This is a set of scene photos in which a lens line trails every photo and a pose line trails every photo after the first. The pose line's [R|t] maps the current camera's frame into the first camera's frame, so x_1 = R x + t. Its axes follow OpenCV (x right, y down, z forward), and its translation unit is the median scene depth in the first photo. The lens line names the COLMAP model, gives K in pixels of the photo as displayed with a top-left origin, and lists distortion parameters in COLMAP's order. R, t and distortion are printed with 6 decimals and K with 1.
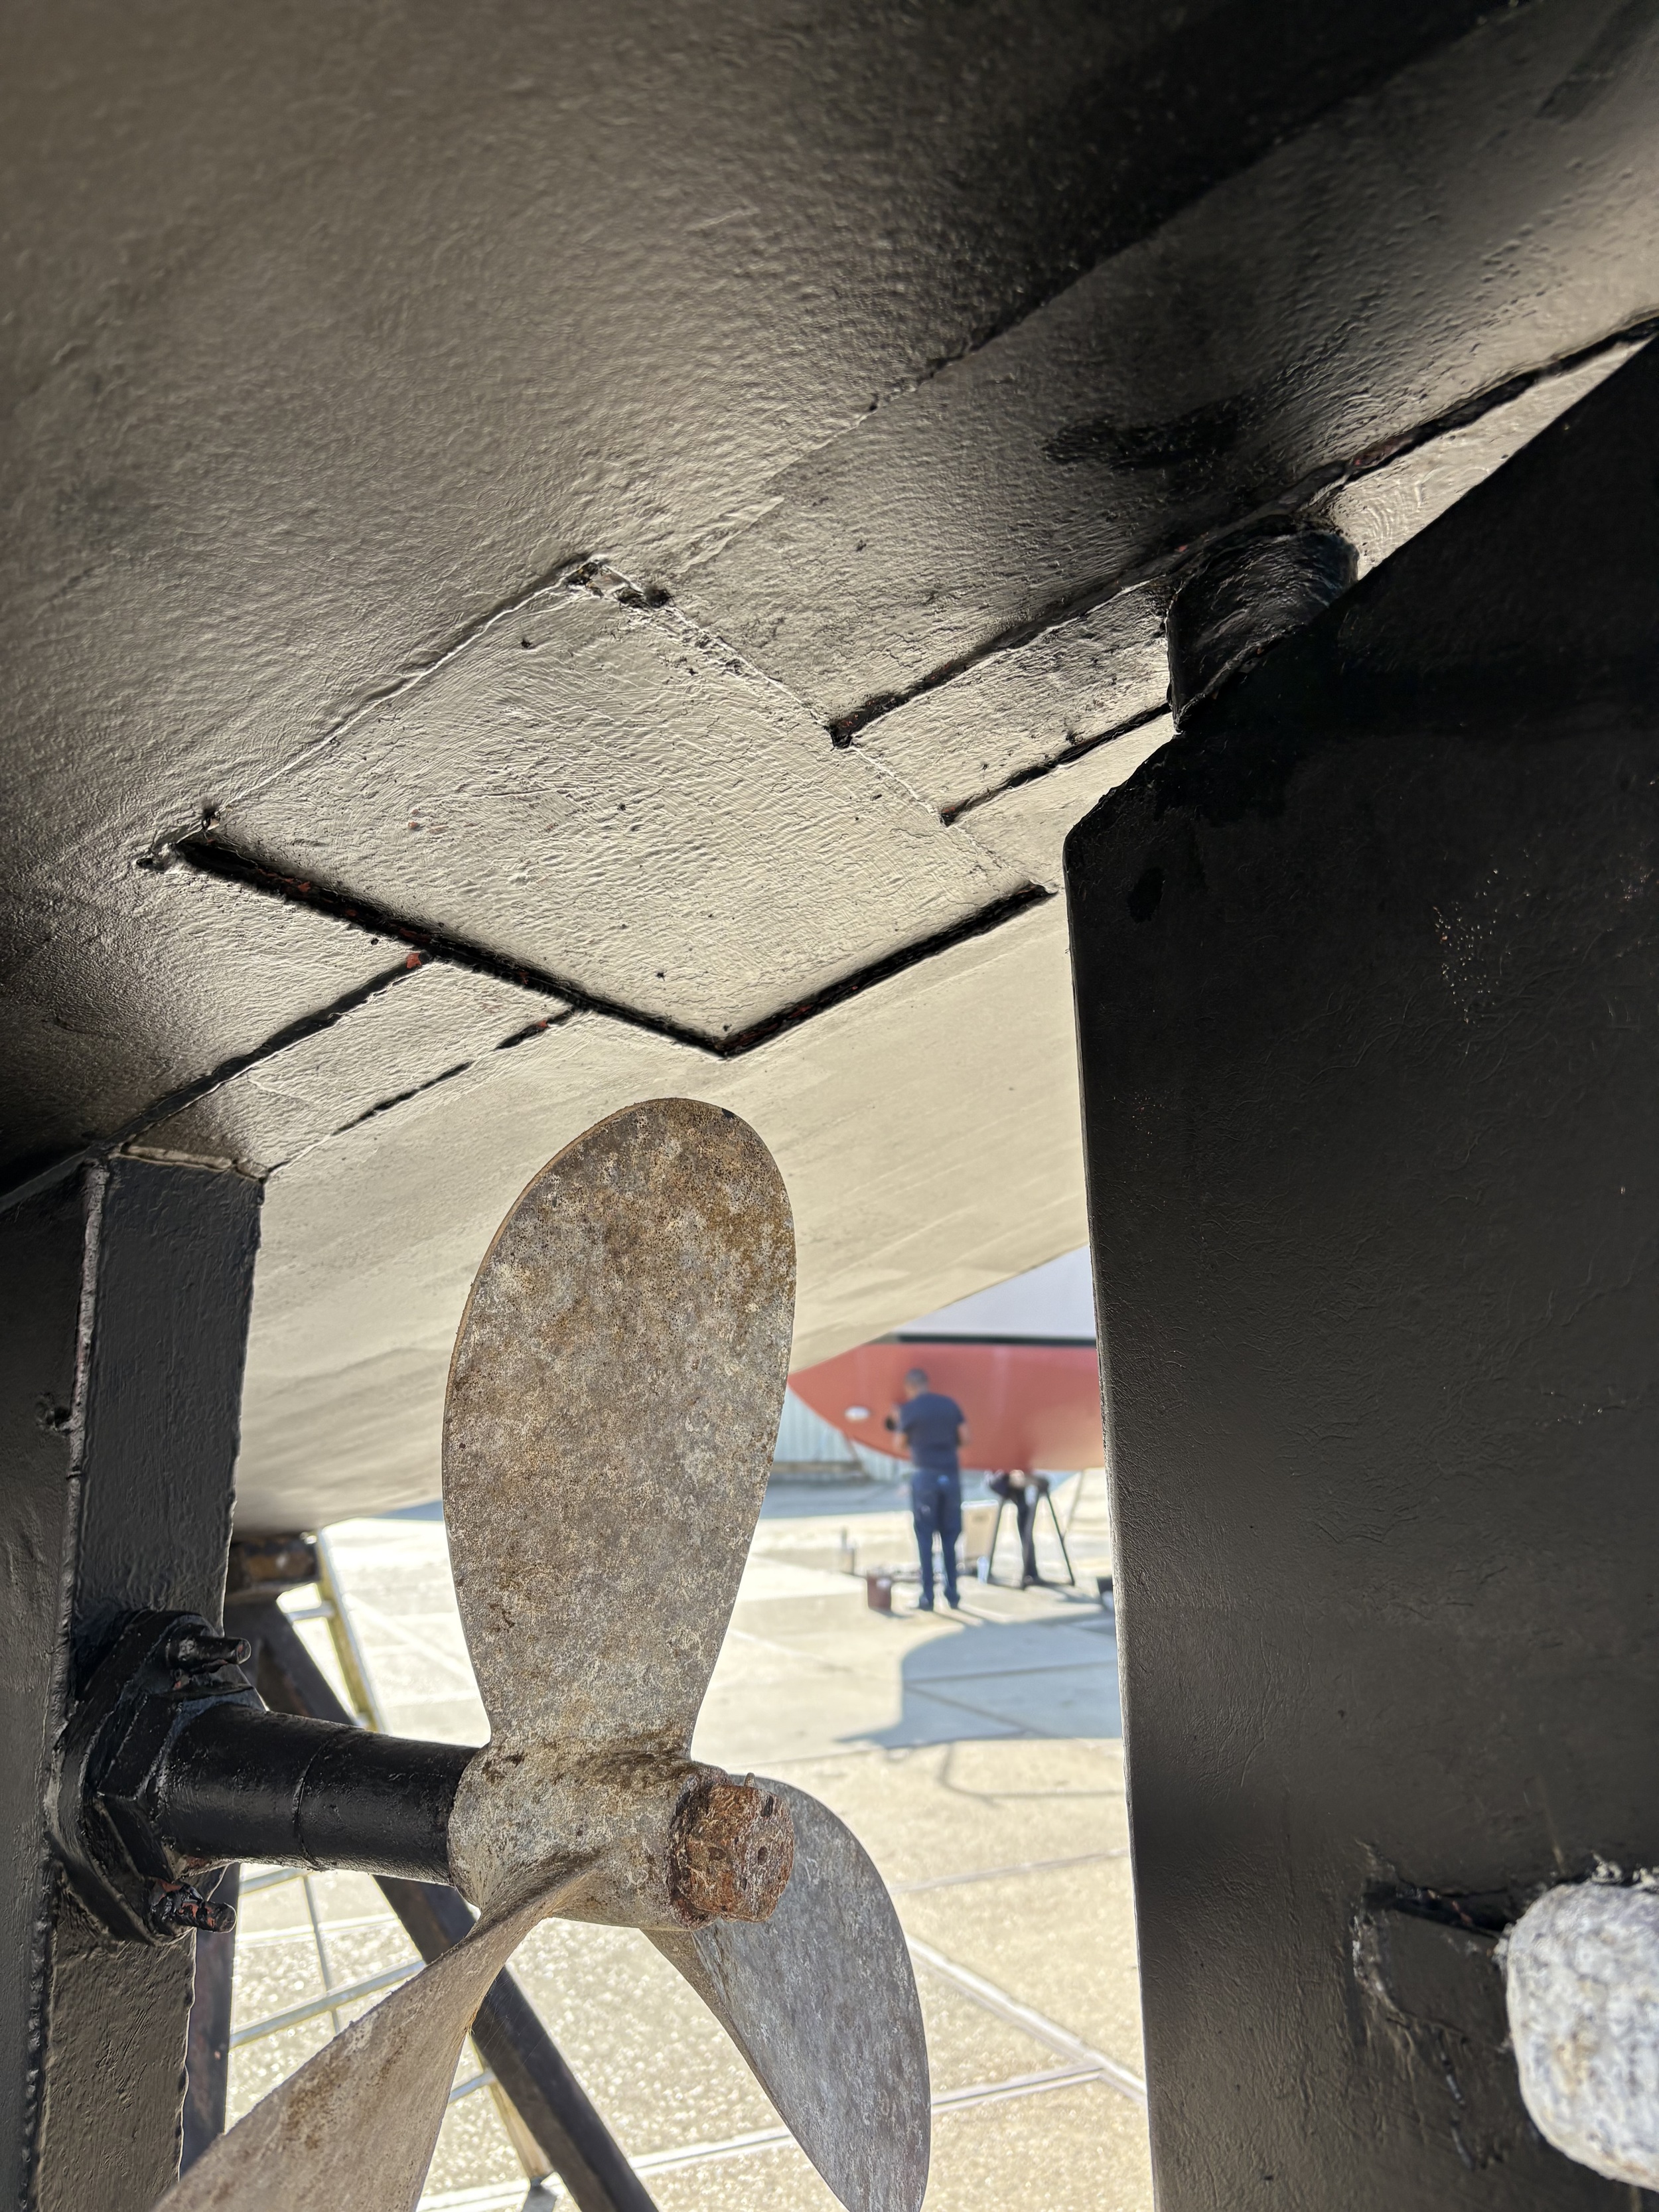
lens RADIAL K [[1666.0, 0, 829.5], [0, 1666.0, 1106.0], [0, 0, 1]] dist [-0.003833, -0.003166]
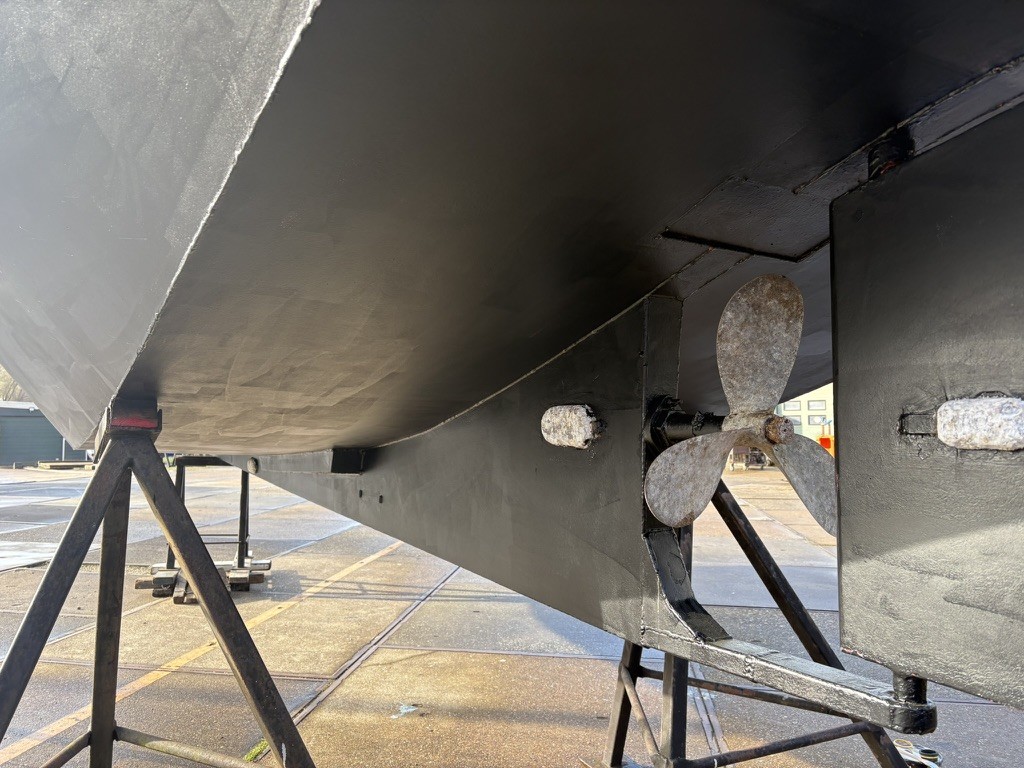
lens RADIAL K [[771.3, 0, 512.0], [0, 771.3, 384.0], [0, 0, 1]] dist [-0.003833, -0.003166]
pose [[0.844524, -0.002453, -0.535513, 0.439289], [0.071981, 0.991435, 0.108975, 0.012144], [0.530659, -0.130578, 0.837467, -1.150257]]
